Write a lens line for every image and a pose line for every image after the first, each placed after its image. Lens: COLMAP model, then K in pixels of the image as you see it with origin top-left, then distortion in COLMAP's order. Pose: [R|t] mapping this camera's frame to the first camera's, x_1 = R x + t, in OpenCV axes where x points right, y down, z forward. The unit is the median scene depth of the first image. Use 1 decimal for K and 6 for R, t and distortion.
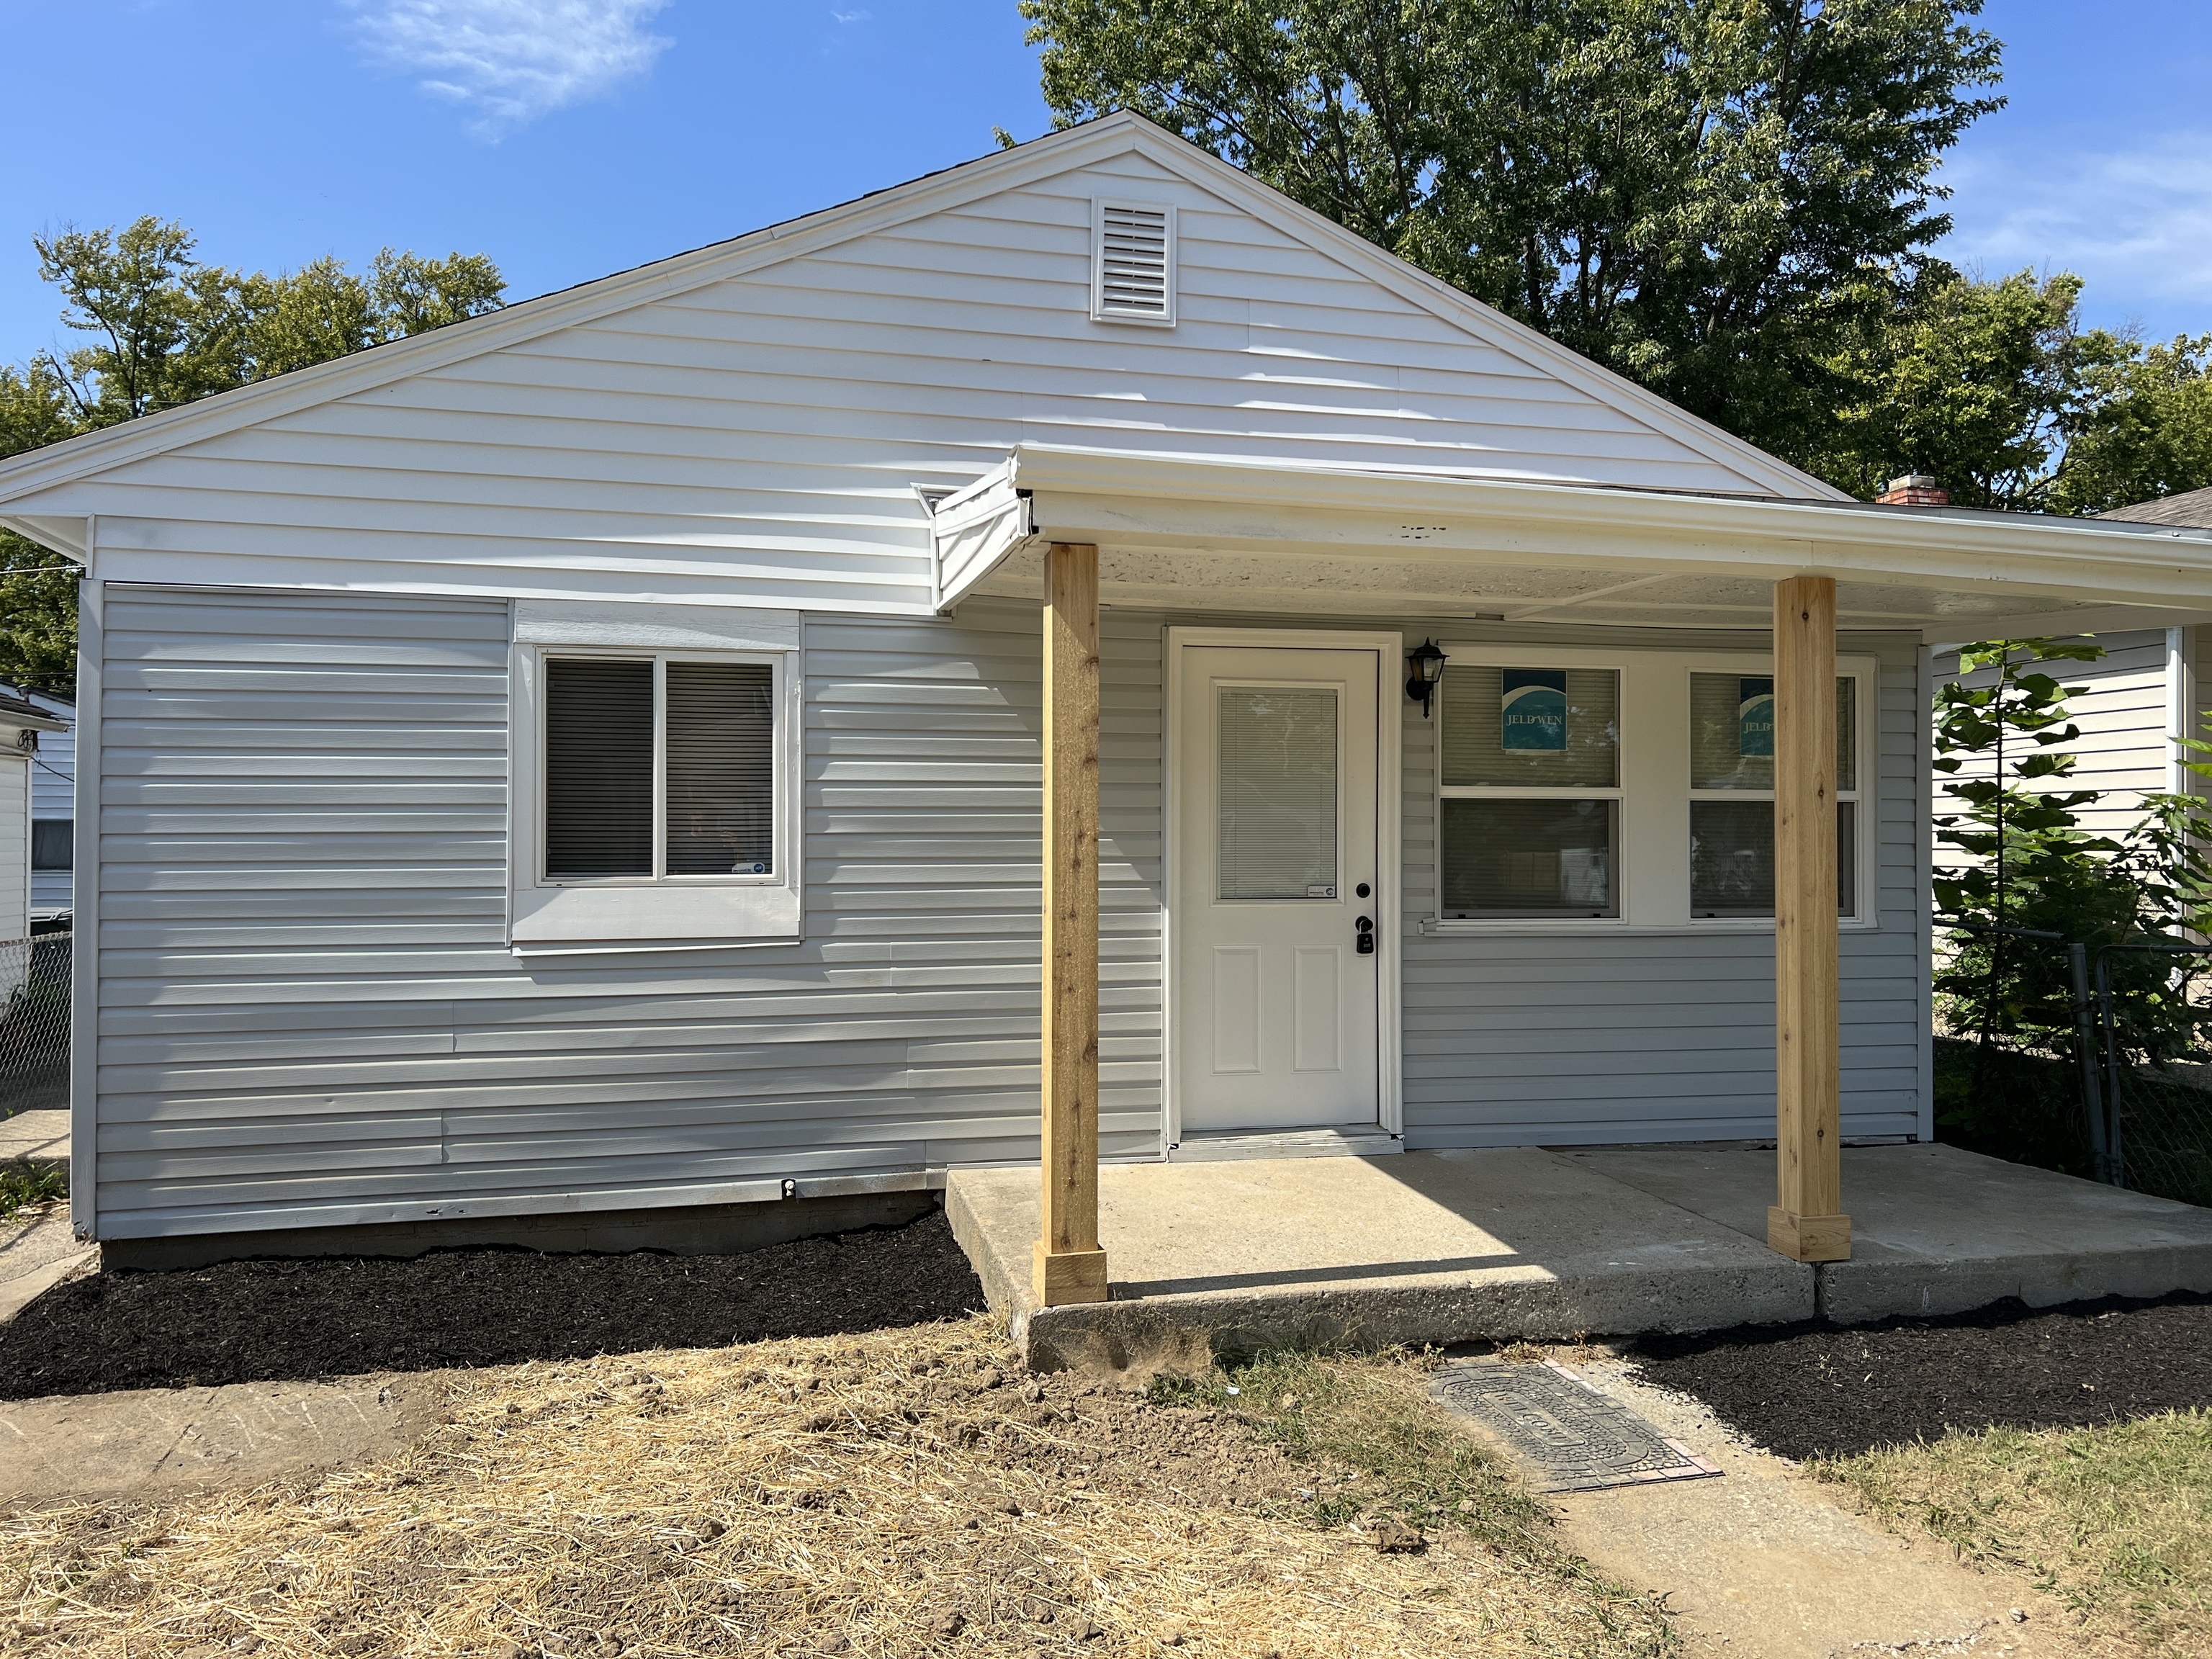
lens RADIAL K [[1672.7, 0, 1106.0], [0, 1672.7, 829.5], [0, 0, 1]] dist [0.044347, -0.054183]
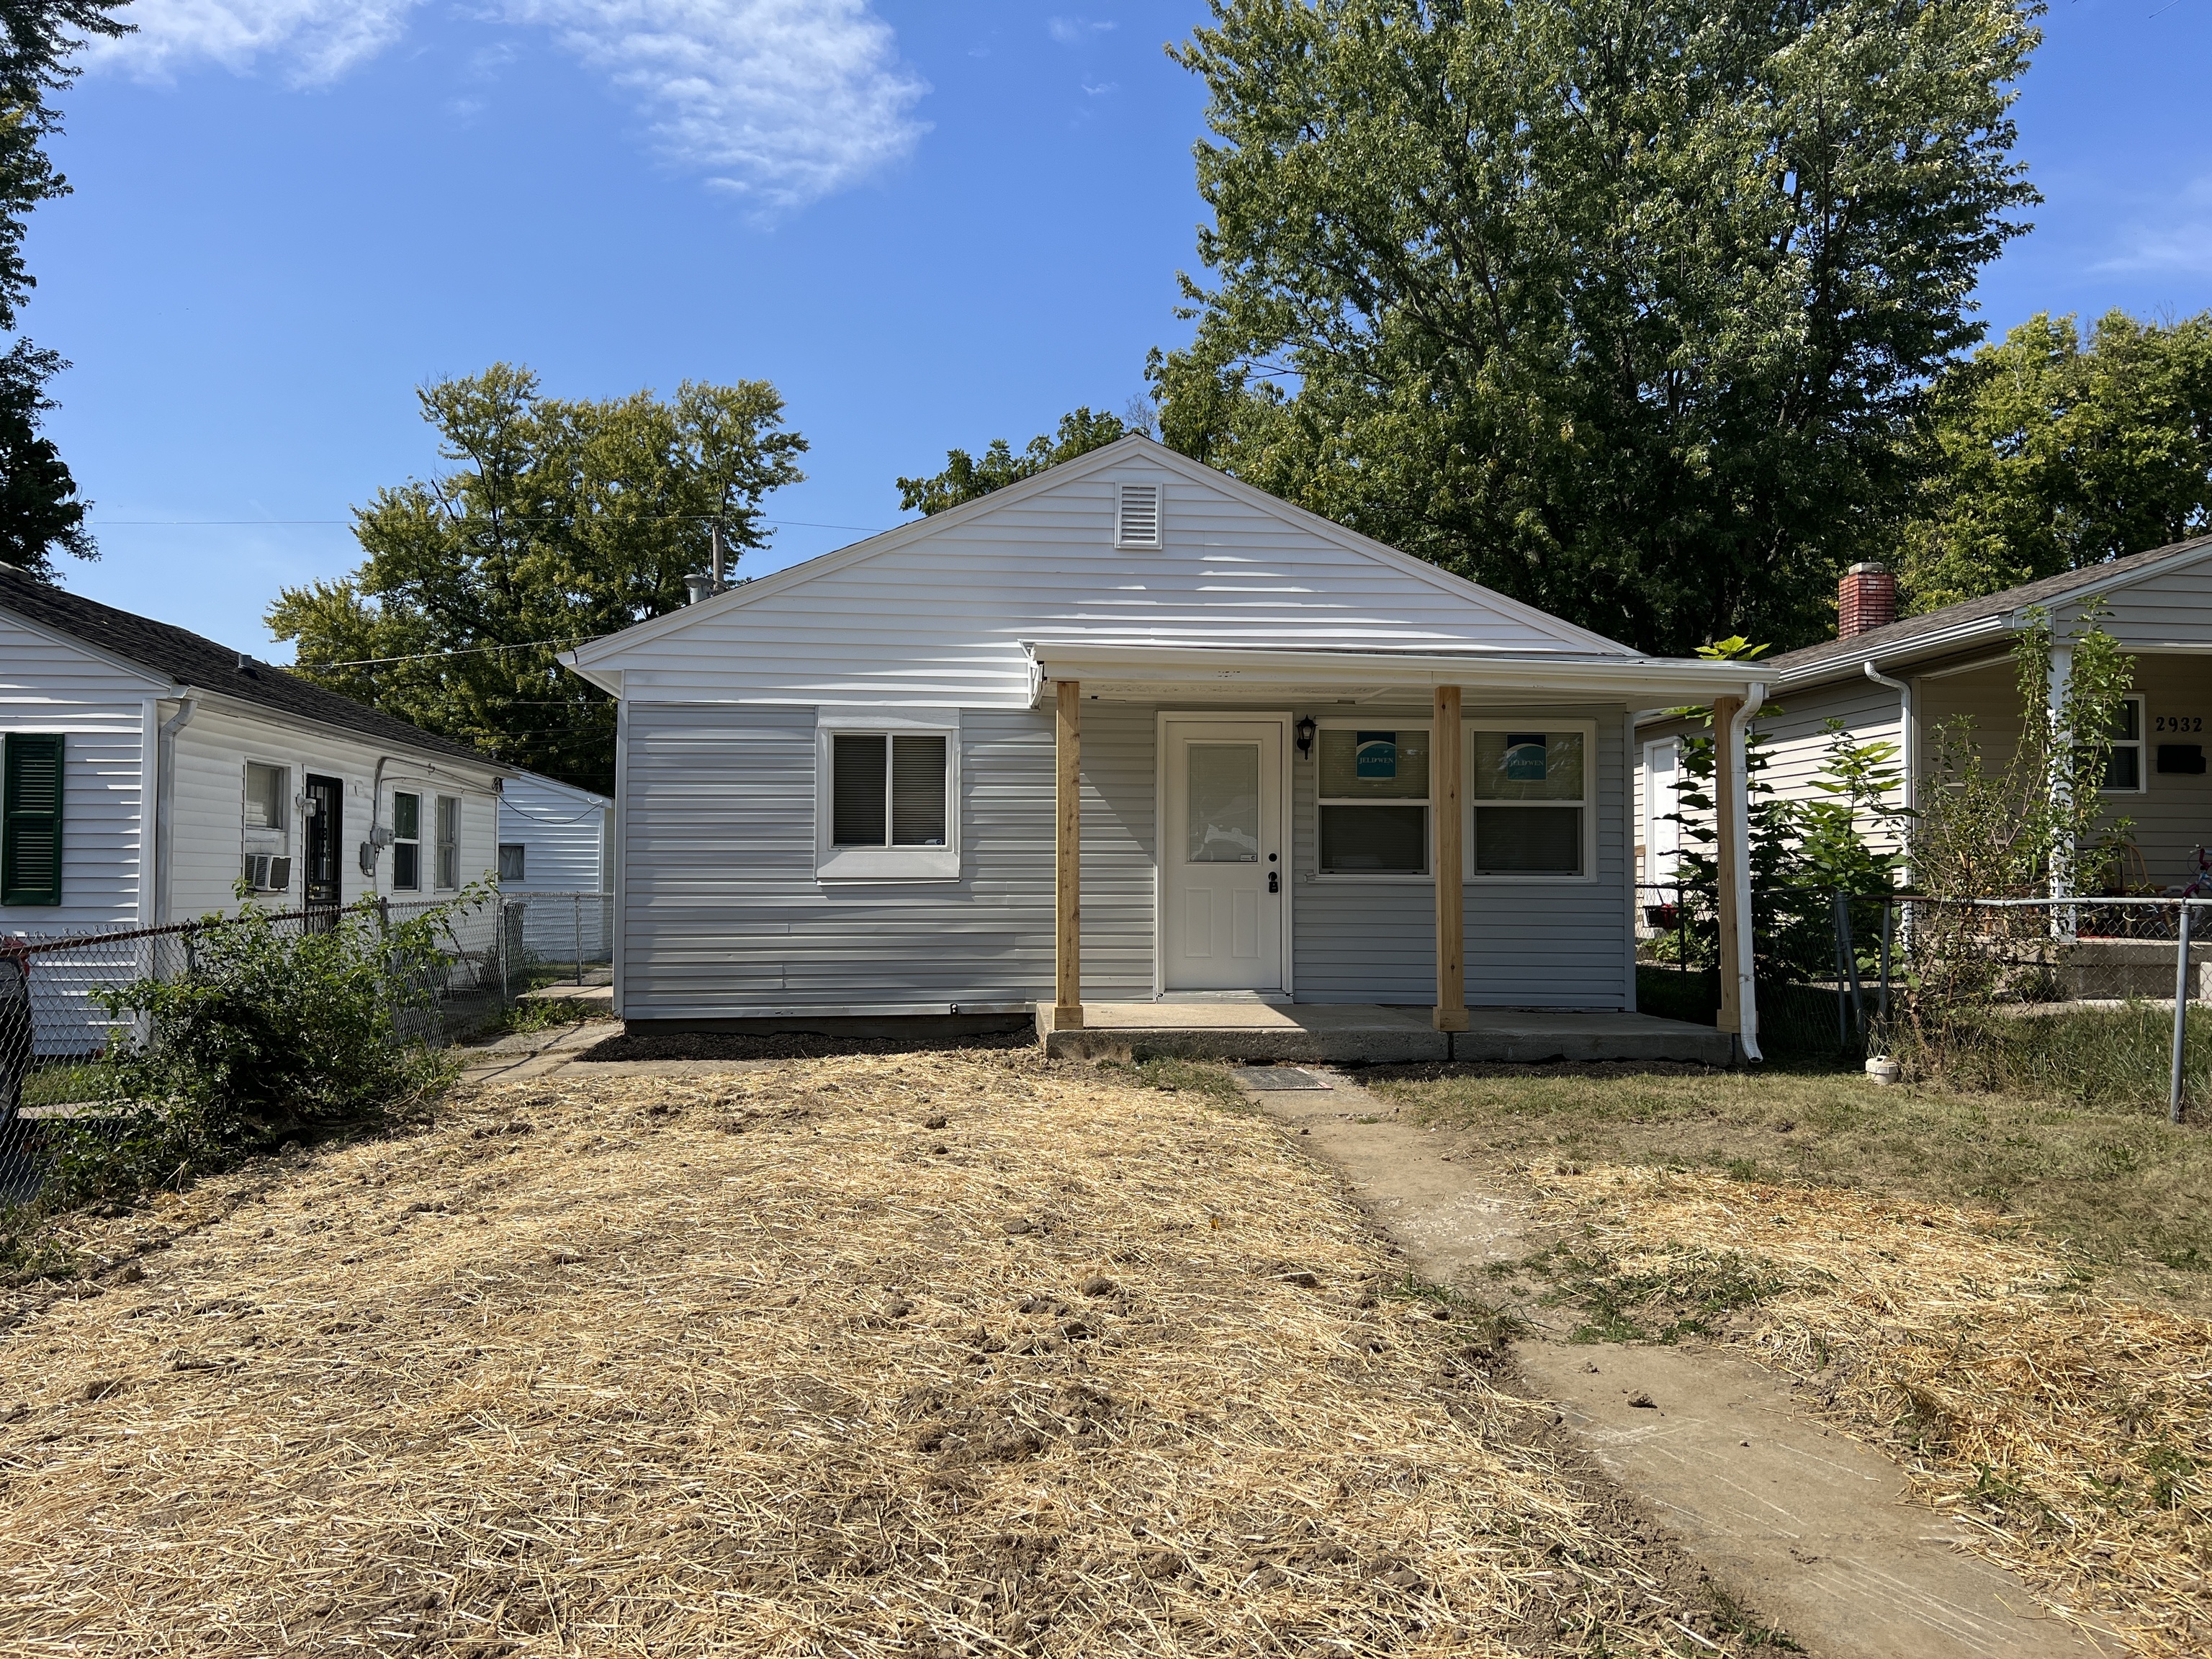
lens RADIAL K [[1713.2, 0, 1067.4], [0, 1713.2, 858.8], [0, 0, 1]] dist [0.067809, -0.073611]
pose [[0.985294, -0.001612, -0.170862, 0.272402], [-0.000433, 0.999929, -0.011930, 0.065009], [0.170869, 0.011829, 0.985223, -0.905830]]
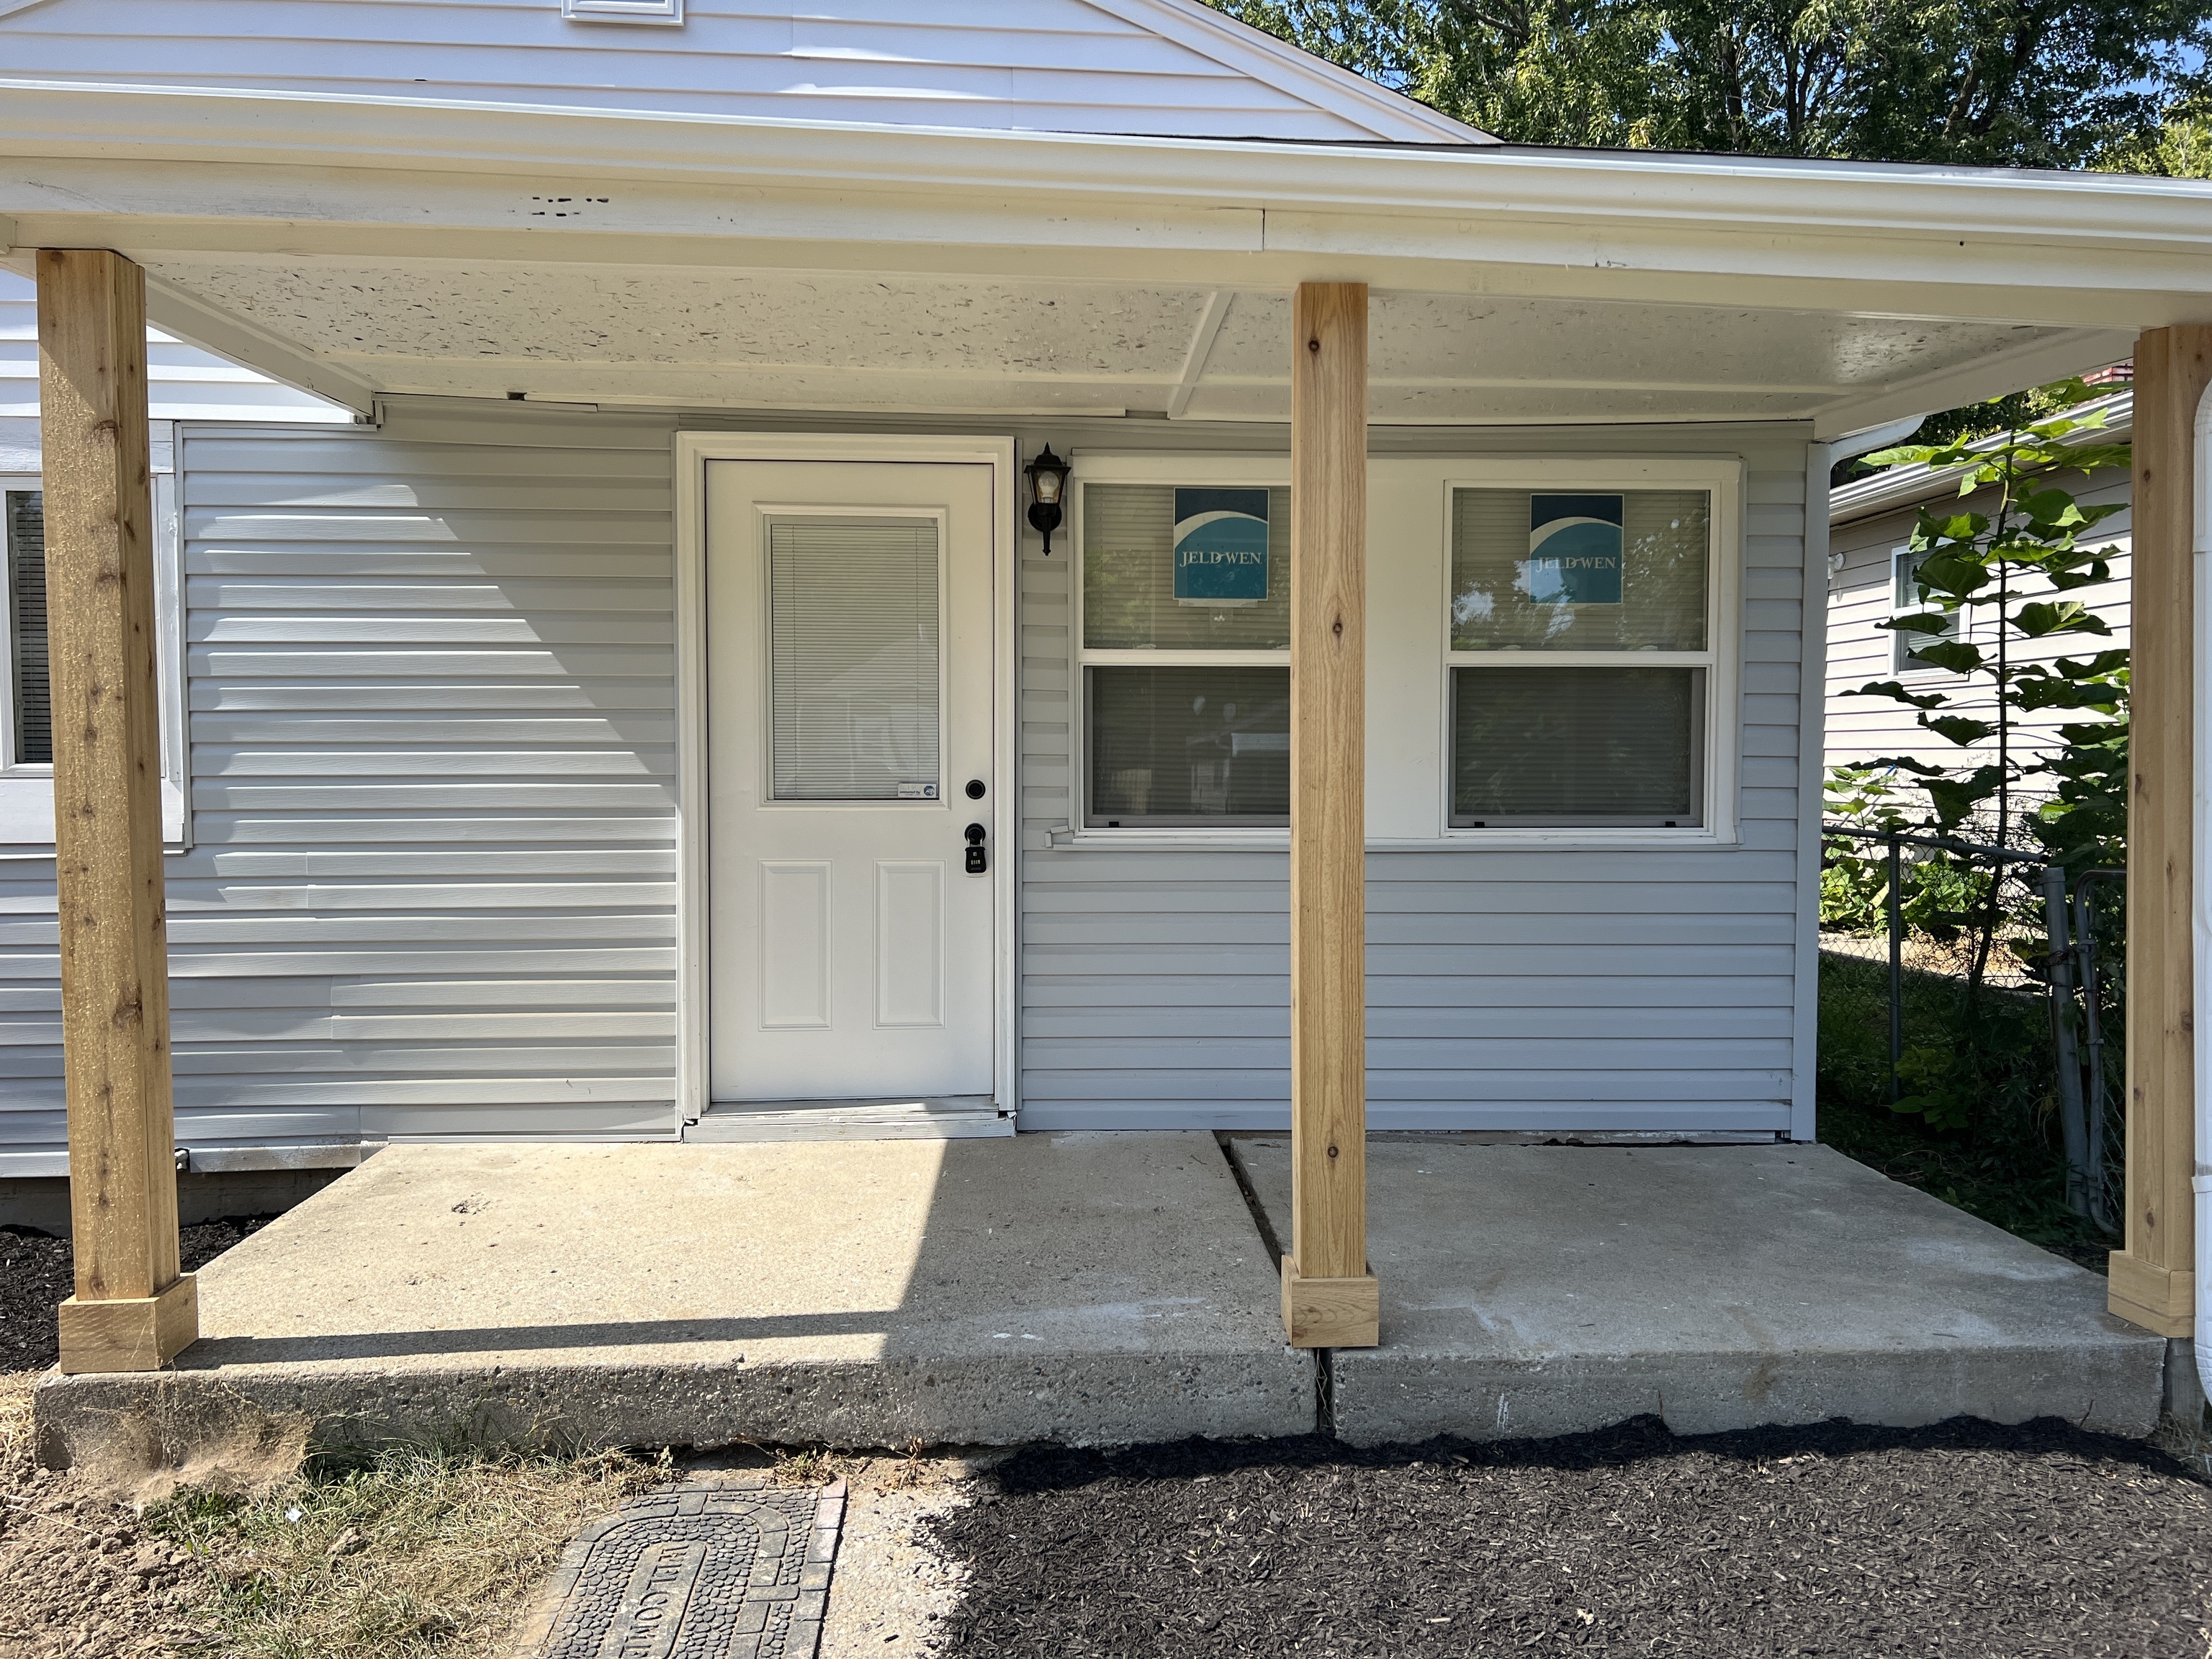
lens RADIAL K [[1651.3, 0, 1147.6], [0, 1651.3, 844.1], [0, 0, 1]] dist [0.049513, -0.052718]
pose [[0.985435, 0.007632, -0.169883, 0.388677], [0.002057, 0.998384, 0.056782, 0.020836], [0.170041, -0.056304, 0.983827, 0.307645]]
